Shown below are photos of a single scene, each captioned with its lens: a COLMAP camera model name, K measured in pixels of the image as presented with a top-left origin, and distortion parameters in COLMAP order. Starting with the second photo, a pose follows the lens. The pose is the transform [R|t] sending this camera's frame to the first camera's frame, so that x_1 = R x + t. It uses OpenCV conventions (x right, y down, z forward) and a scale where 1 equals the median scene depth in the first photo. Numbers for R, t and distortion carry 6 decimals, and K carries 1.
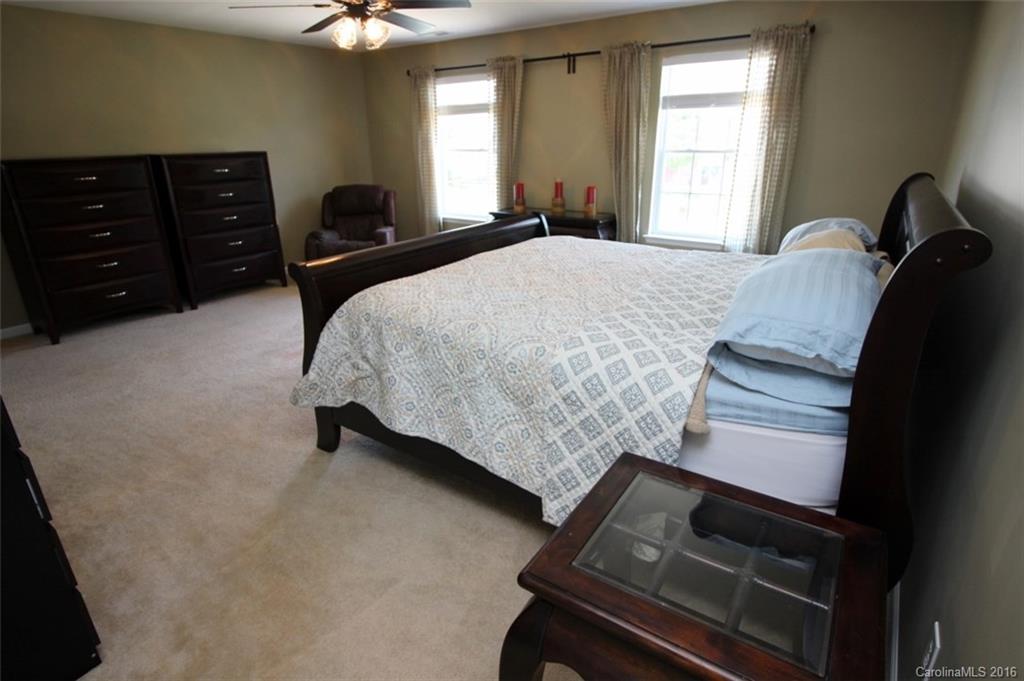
lens RADIAL K [[530.2, 0, 513.5], [0, 530.2, 343.9], [0, 0, 1]] dist [-0.003741, -0.006966]
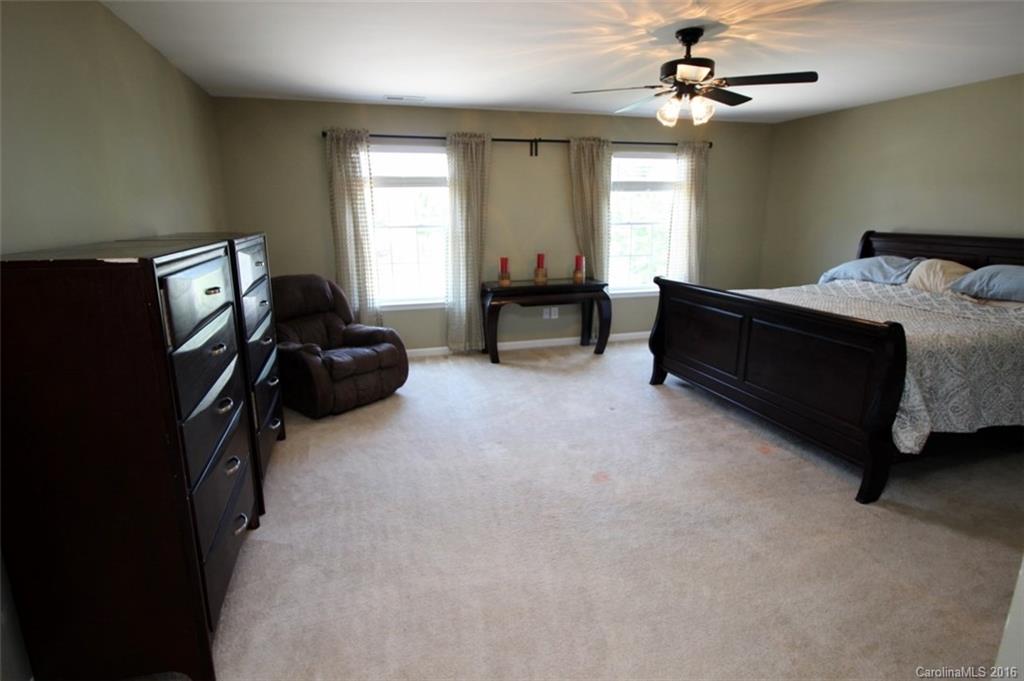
lens RADIAL K [[530.2, 0, 513.4], [0, 530.2, 331.9], [0, 0, 1]] dist [-0.003741, -0.006966]
pose [[0.633837, -0.158516, 0.757049, -0.790520], [0.281277, 0.958999, -0.034697, -0.141828], [-0.720509, 0.234933, 0.652436, 0.410264]]
